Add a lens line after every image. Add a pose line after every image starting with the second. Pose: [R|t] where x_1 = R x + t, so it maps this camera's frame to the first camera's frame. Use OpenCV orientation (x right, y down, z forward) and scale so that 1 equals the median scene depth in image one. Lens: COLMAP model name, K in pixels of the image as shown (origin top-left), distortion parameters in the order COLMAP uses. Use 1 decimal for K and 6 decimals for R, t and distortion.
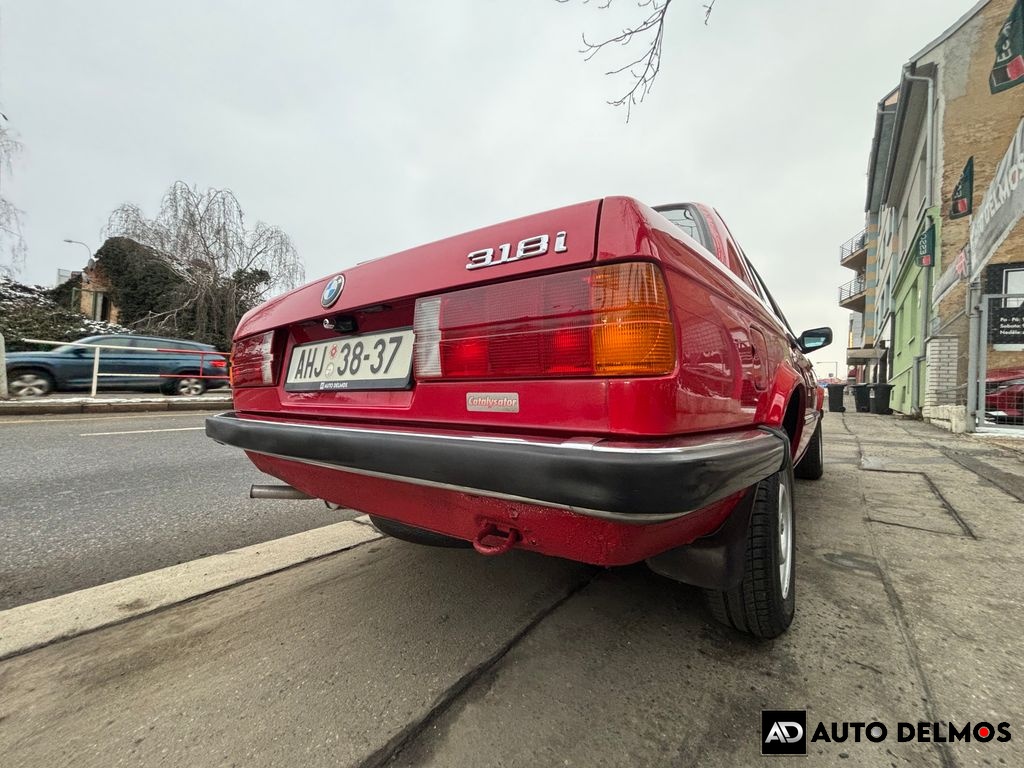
lens RADIAL K [[412.0, 0, 508.1], [0, 412.0, 383.0], [0, 0, 1]] dist [0.001792, -0.000669]
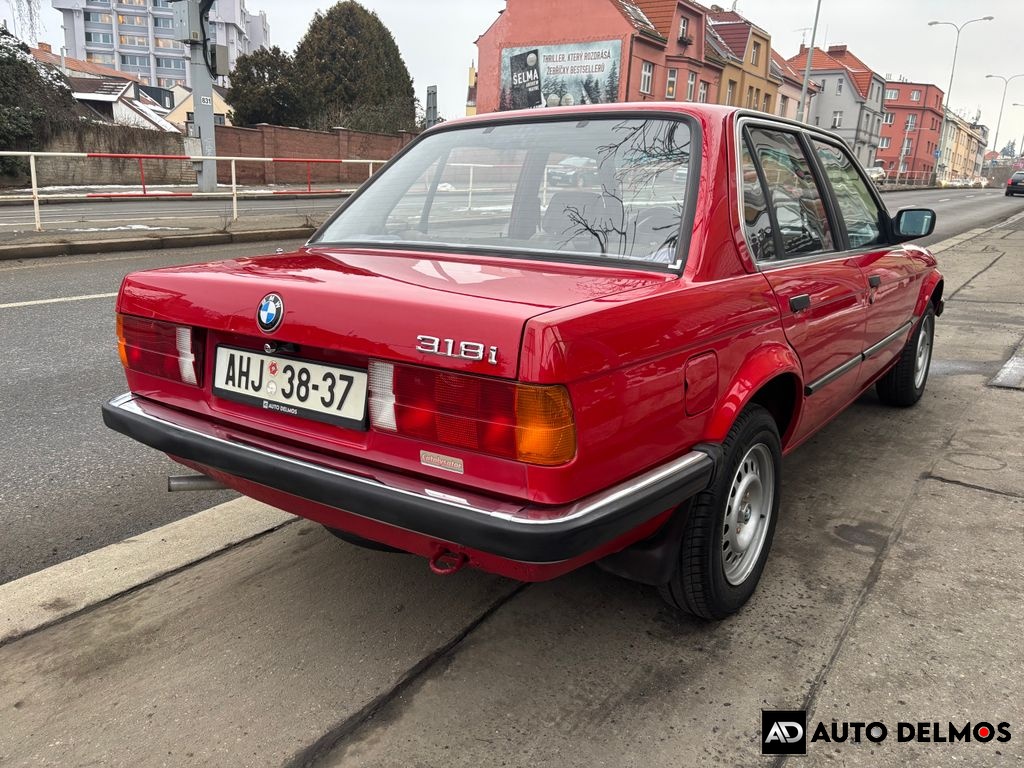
lens RADIAL K [[774.1, 0, 509.7], [0, 774.1, 394.0], [0, 0, 1]] dist [0.034896, -0.031368]
pose [[0.999089, -0.015220, 0.039863, 0.040894], [0.003298, 0.958970, 0.283488, -0.440615], [-0.042542, -0.283098, 0.958147, -0.633141]]
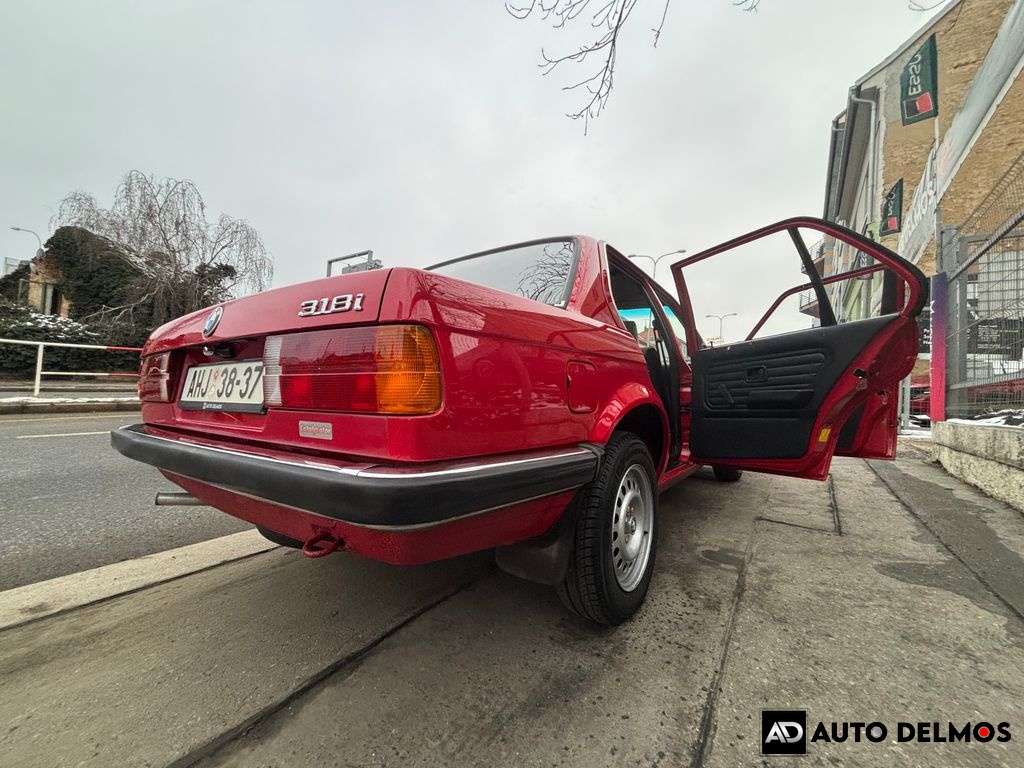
lens RADIAL K [[412.0, 0, 508.5], [0, 412.0, 382.3], [0, 0, 1]] dist [0.001792, -0.000669]
pose [[0.998445, 0.008203, 0.055141, 0.250821], [-0.008255, 0.999966, 0.000717, -0.053194], [-0.055133, -0.001171, 0.998478, -0.124247]]
